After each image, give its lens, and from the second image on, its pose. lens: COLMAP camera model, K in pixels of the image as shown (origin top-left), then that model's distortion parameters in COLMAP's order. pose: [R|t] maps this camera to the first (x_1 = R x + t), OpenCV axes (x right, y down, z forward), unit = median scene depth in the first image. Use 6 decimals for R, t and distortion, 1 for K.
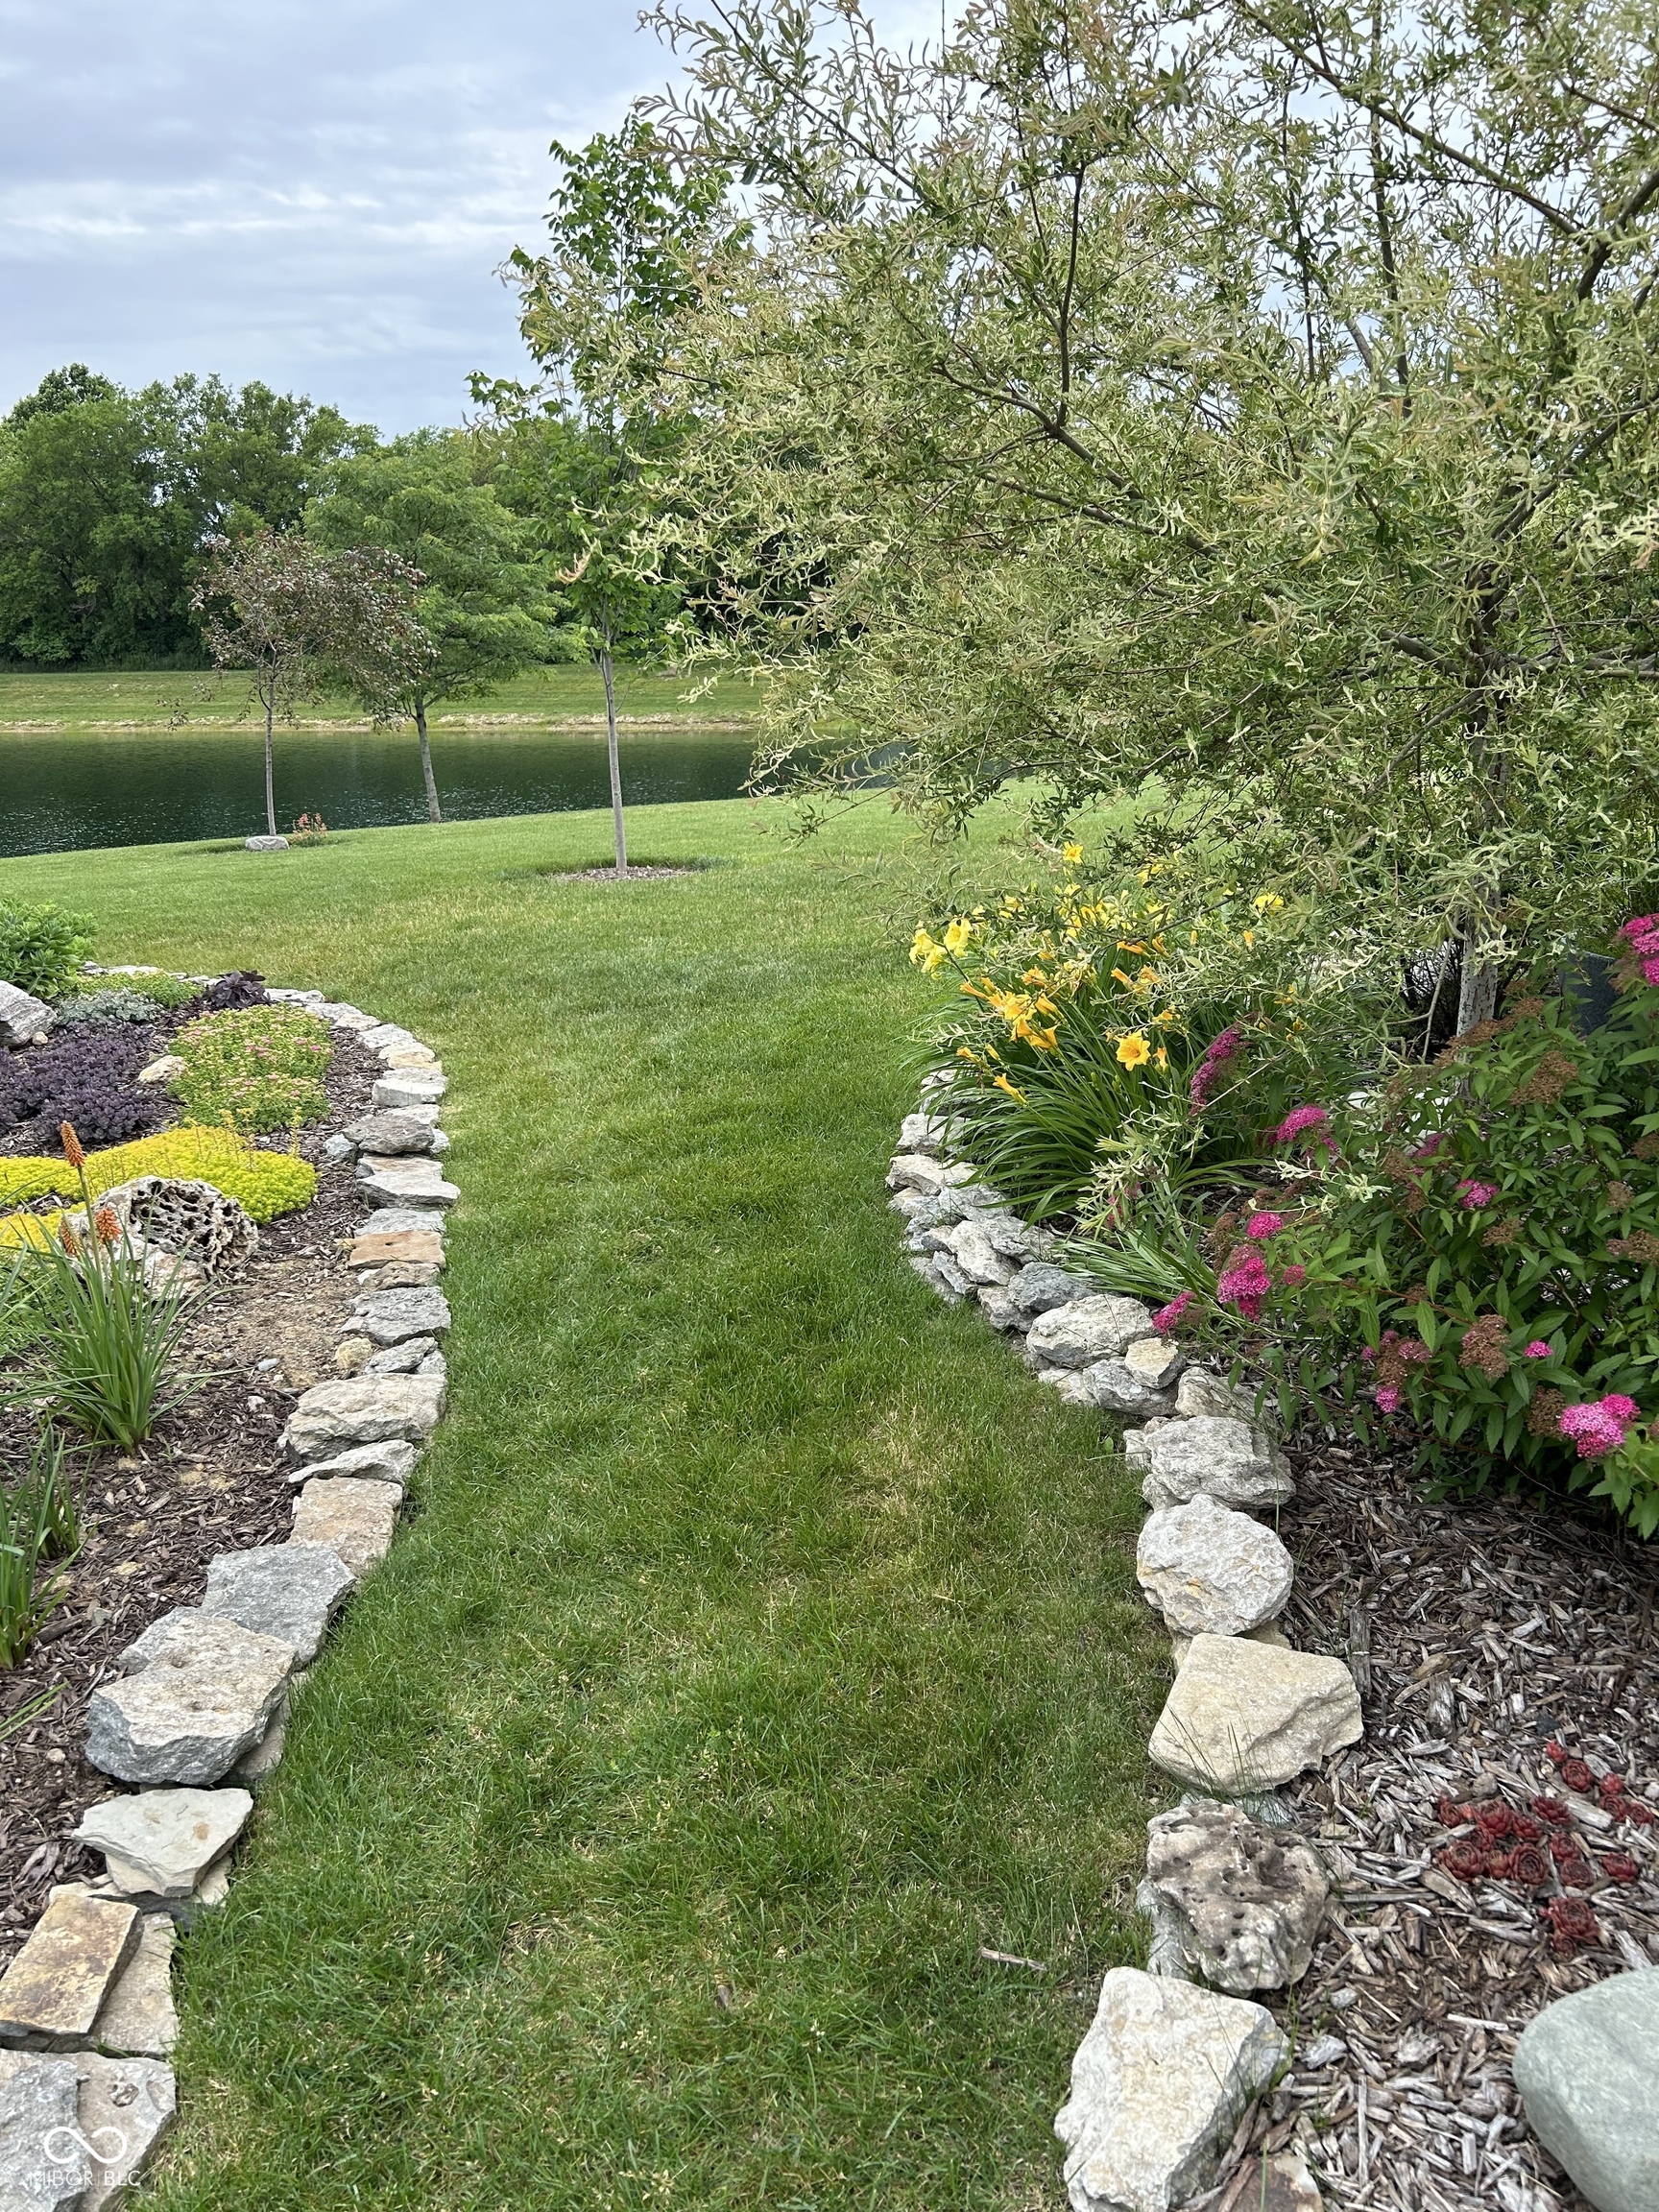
lens RADIAL K [[1672.7, 0, 831.9], [0, 1672.7, 1118.3], [0, 0, 1]] dist [0.023071, -0.034905]
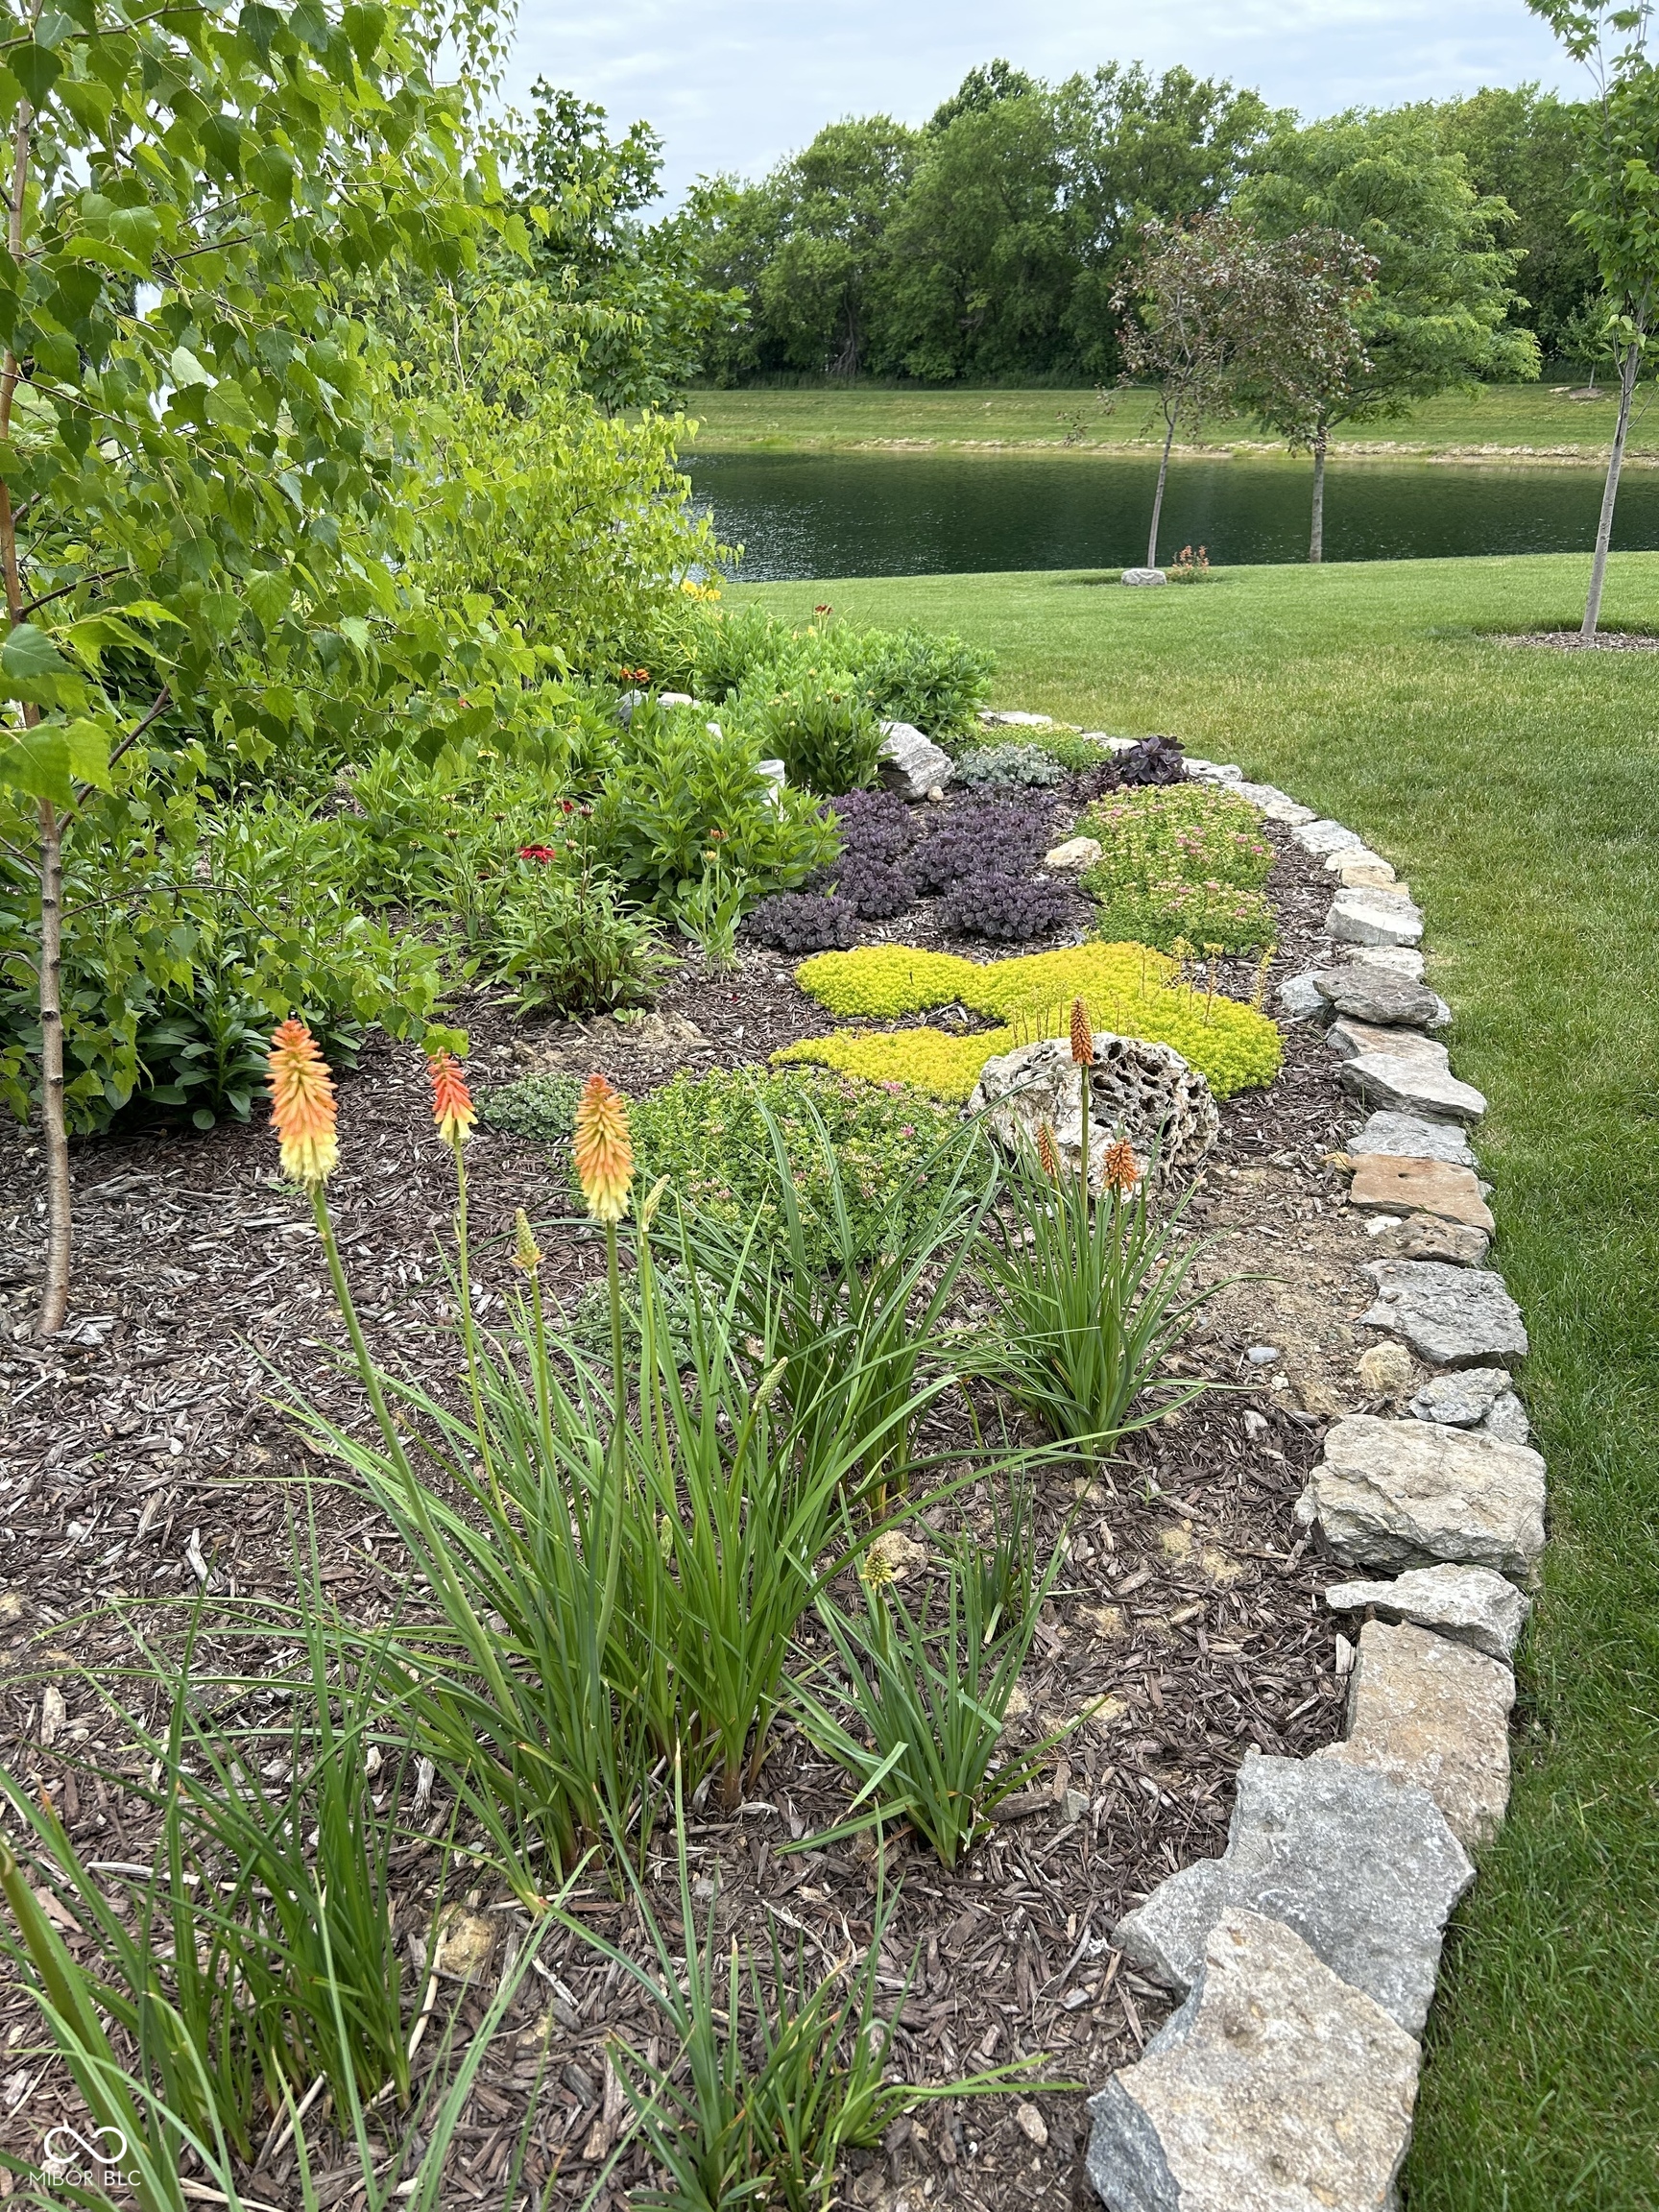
lens RADIAL K [[1672.7, 0, 823.0], [0, 1672.7, 1088.5], [0, 0, 1]] dist [0.023071, -0.034905]
pose [[0.888717, 0.184628, -0.419636, -0.132833], [-0.128168, 0.978884, 0.159243, -0.030763], [0.440175, -0.087738, 0.893615, 0.174726]]
